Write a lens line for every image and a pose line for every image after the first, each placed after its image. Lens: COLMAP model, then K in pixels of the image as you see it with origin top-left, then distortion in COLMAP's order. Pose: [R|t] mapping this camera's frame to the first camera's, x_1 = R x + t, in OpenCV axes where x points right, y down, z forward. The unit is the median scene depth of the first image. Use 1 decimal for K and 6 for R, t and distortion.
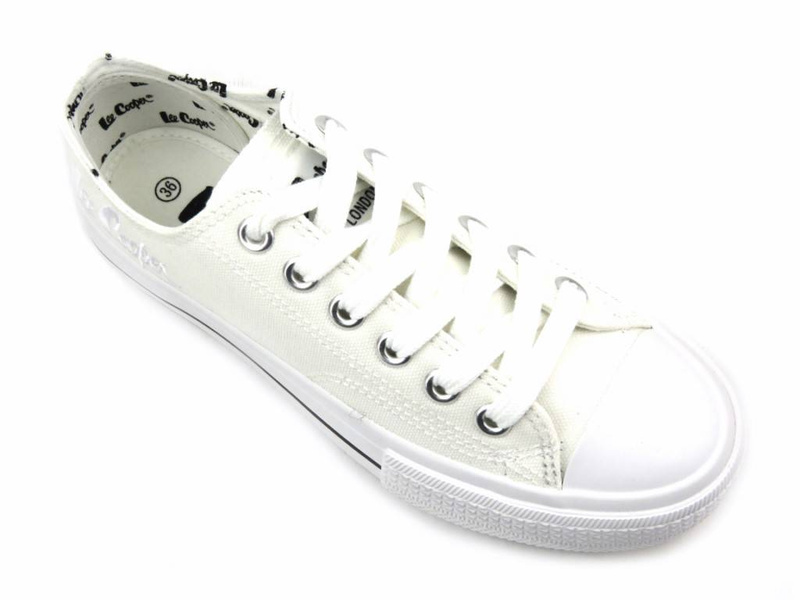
lens RADIAL K [[1136.9, 0, 400.0], [0, 1136.9, 300.0], [0, 0, 1]] dist [-0.008464, -0.004962]
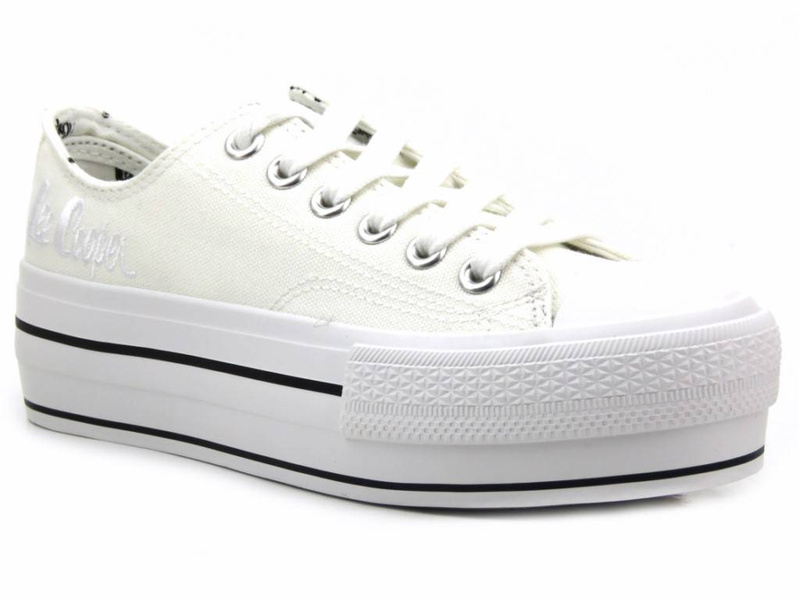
lens RADIAL K [[3643.8, 0, 399.5], [0, 3643.8, 300.0], [0, 0, 1]] dist [0.165656, -8.050472]
pose [[0.992707, 0.067803, -0.099680, 0.284502], [-0.120534, 0.542876, -0.831118, 2.313725], [-0.002239, 0.837071, 0.547089, -0.486685]]
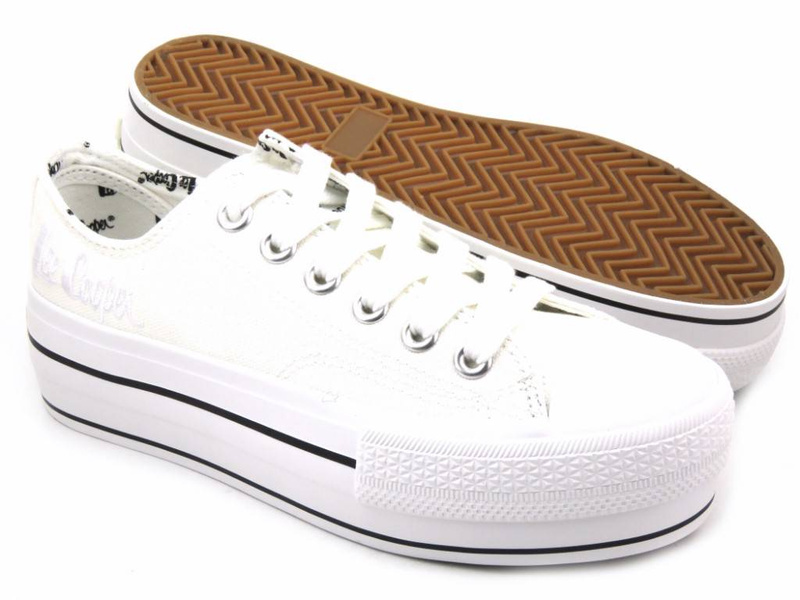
lens RADIAL K [[1871.0, 0, 400.0], [0, 1871.0, 300.0], [0, 0, 1]] dist [0.023939, 0.106632]
pose [[0.997505, 0.008936, 0.070032, -0.089296], [0.038851, 0.758773, -0.650195, 1.054472], [-0.058948, 0.651294, 0.756533, -0.240757]]
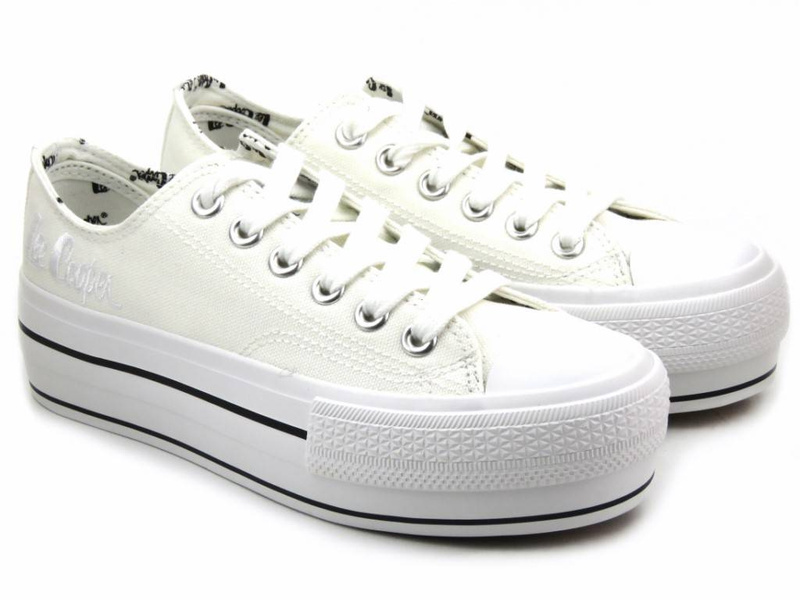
lens RADIAL K [[2341.8, 0, 350.7], [0, 2341.8, 300.4], [0, 0, 1]] dist [-0.004145, 1.560725]
pose [[0.998665, 0.045423, -0.024612, 0.066925], [-0.049688, 0.714064, -0.698315, 1.494919], [-0.014145, 0.698606, 0.715367, -0.528991]]
